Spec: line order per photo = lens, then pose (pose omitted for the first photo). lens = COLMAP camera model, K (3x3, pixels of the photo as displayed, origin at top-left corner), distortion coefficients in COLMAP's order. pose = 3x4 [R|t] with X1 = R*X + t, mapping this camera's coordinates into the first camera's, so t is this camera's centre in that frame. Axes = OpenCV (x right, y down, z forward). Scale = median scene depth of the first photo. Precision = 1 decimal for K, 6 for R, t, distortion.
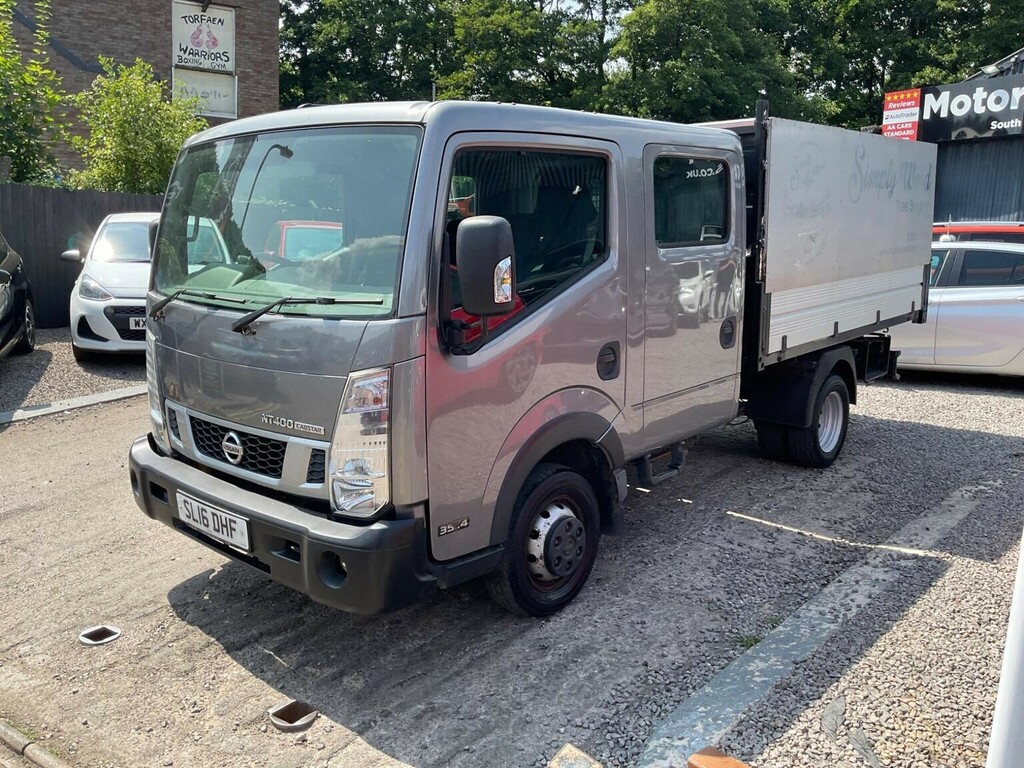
lens RADIAL K [[852.9, 0, 518.3], [0, 852.9, 385.4], [0, 0, 1]] dist [0.062035, -0.119704]
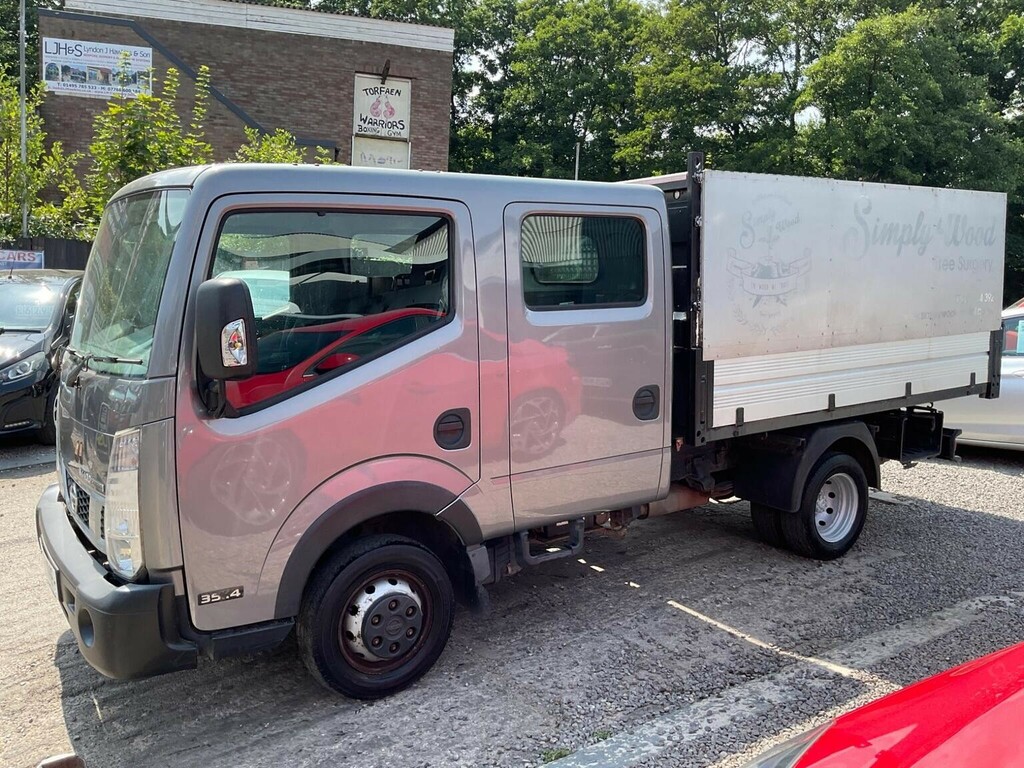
lens RADIAL K [[852.9, 0, 515.5], [0, 852.9, 388.4], [0, 0, 1]] dist [0.062035, -0.119704]
pose [[0.971841, 0.032980, -0.233319, 0.321385], [-0.046628, 0.997493, -0.053225, -0.022286], [0.230979, 0.062606, 0.970942, 0.082703]]
